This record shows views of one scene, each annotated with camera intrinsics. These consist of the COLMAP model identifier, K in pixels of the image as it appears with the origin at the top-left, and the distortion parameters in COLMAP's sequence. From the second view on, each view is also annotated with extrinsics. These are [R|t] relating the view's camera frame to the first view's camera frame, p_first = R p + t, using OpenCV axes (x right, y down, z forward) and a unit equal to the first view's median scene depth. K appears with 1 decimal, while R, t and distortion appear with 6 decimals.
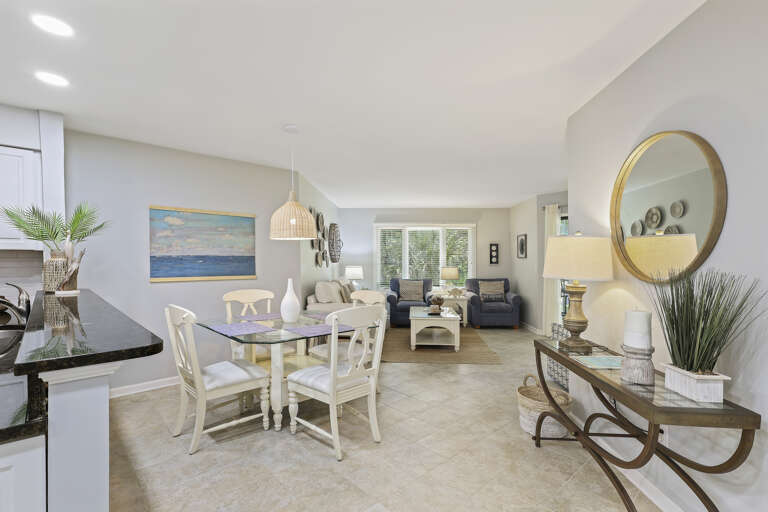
lens RADIAL K [[363.6, 0, 385.4], [0, 363.6, 265.0], [0, 0, 1]] dist [-0.001139, 0.000473]
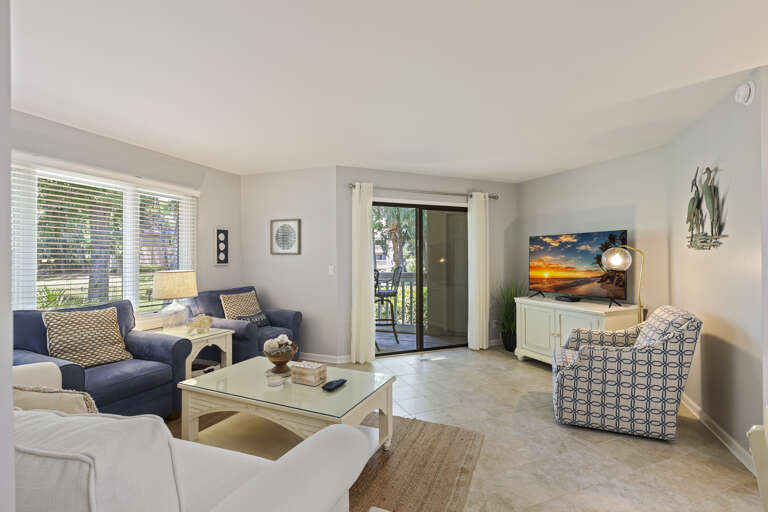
lens RADIAL K [[358.7, 0, 384.0], [0, 358.7, 256.0], [0, 0, 1]] dist [-0.000383, 0.000412]
pose [[0.343045, 0.005363, 0.939304, -0.456891], [0.008386, 0.999926, -0.008772, -0.021751], [-0.939282, 0.010886, 0.342974, 1.519086]]
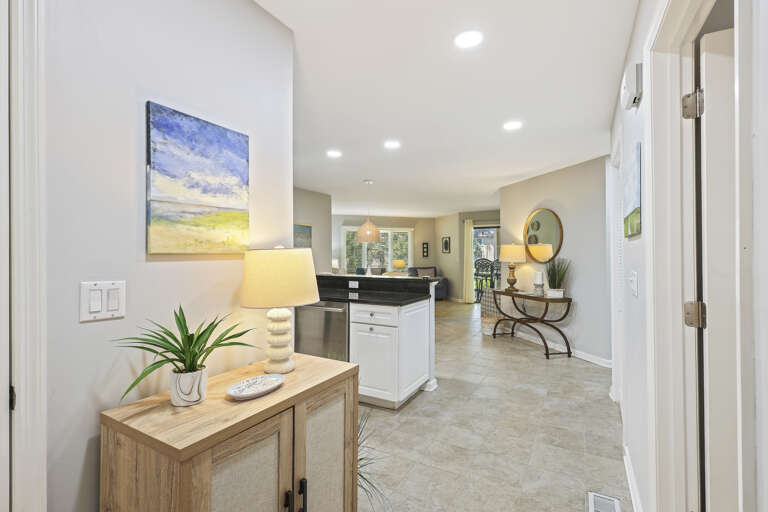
lens RADIAL K [[359.0, 0, 386.5], [0, 359.0, 247.9], [0, 0, 1]] dist [-0.000295, -0.000002]
pose [[0.947695, 0.007179, 0.319098, -0.821046], [0.002719, 0.999529, -0.030562, 0.011335], [-0.319167, 0.029831, 0.947229, -0.797484]]
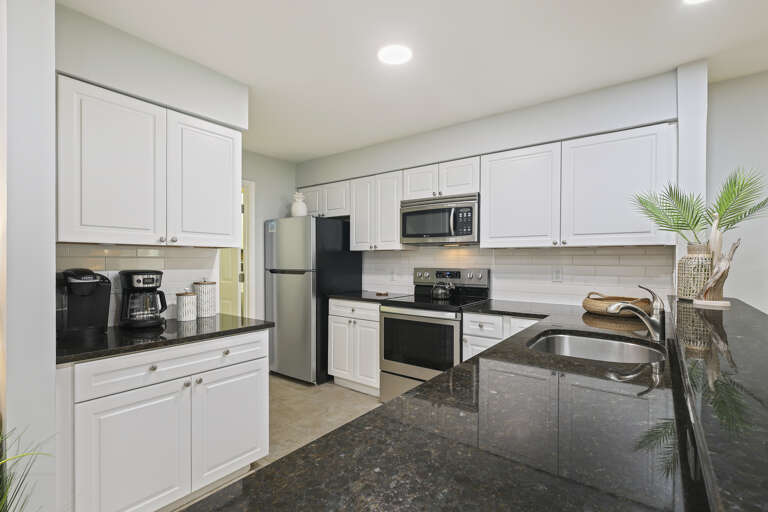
lens RADIAL K [[364.4, 0, 396.8], [0, 364.4, 262.6], [0, 0, 1]] dist [0.025169, 0.000171]
pose [[0.193966, 0.011482, -0.980941, -0.263471], [-0.011732, 0.999887, 0.009383, -0.001296], [0.980938, 0.009689, 0.194078, 0.240332]]
